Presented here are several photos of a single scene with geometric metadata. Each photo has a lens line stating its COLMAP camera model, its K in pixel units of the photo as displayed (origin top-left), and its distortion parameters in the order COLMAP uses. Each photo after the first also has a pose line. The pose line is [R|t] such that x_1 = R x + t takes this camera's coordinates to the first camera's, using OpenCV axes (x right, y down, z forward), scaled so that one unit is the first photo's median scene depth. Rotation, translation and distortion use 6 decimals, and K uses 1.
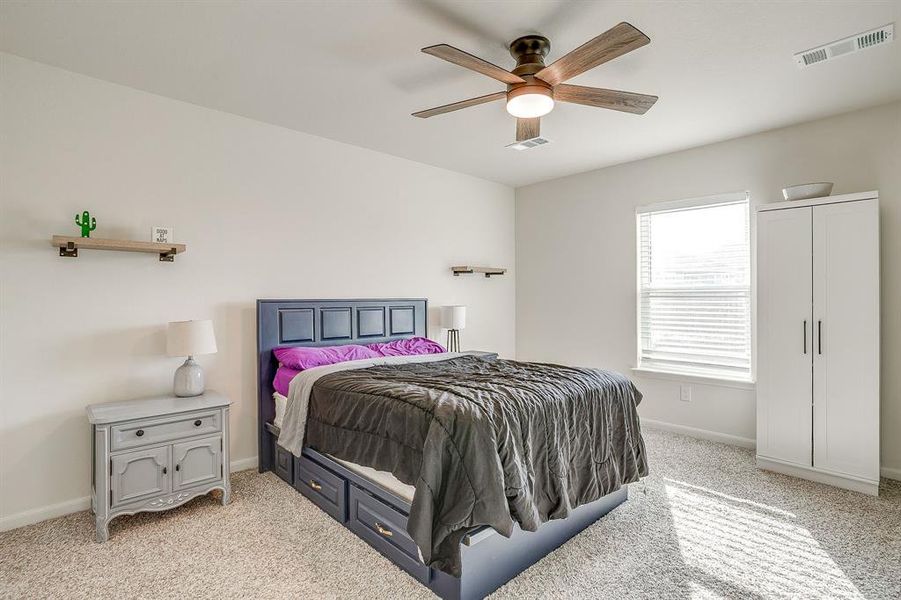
lens RADIAL K [[439.7, 0, 447.2], [0, 439.7, 297.4], [0, 0, 1]] dist [-0.023088, 0.002971]
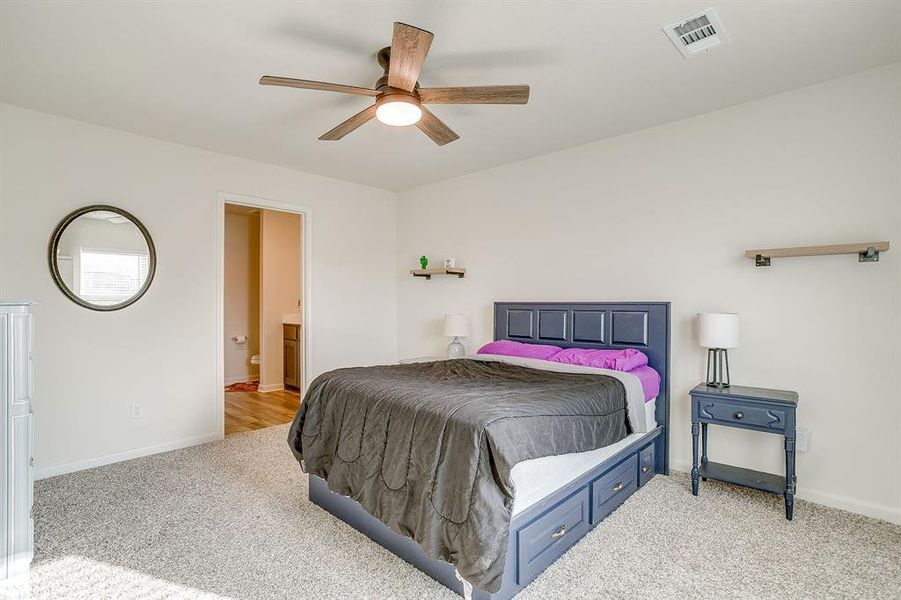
lens RADIAL K [[439.7, 0, 448.0], [0, 439.7, 304.4], [0, 0, 1]] dist [-0.023088, 0.002971]
pose [[0.089297, 0.008342, -0.995970, 0.811357], [-0.007164, 0.999944, 0.007733, 0.002962], [0.995979, 0.006445, 0.089352, 0.664806]]
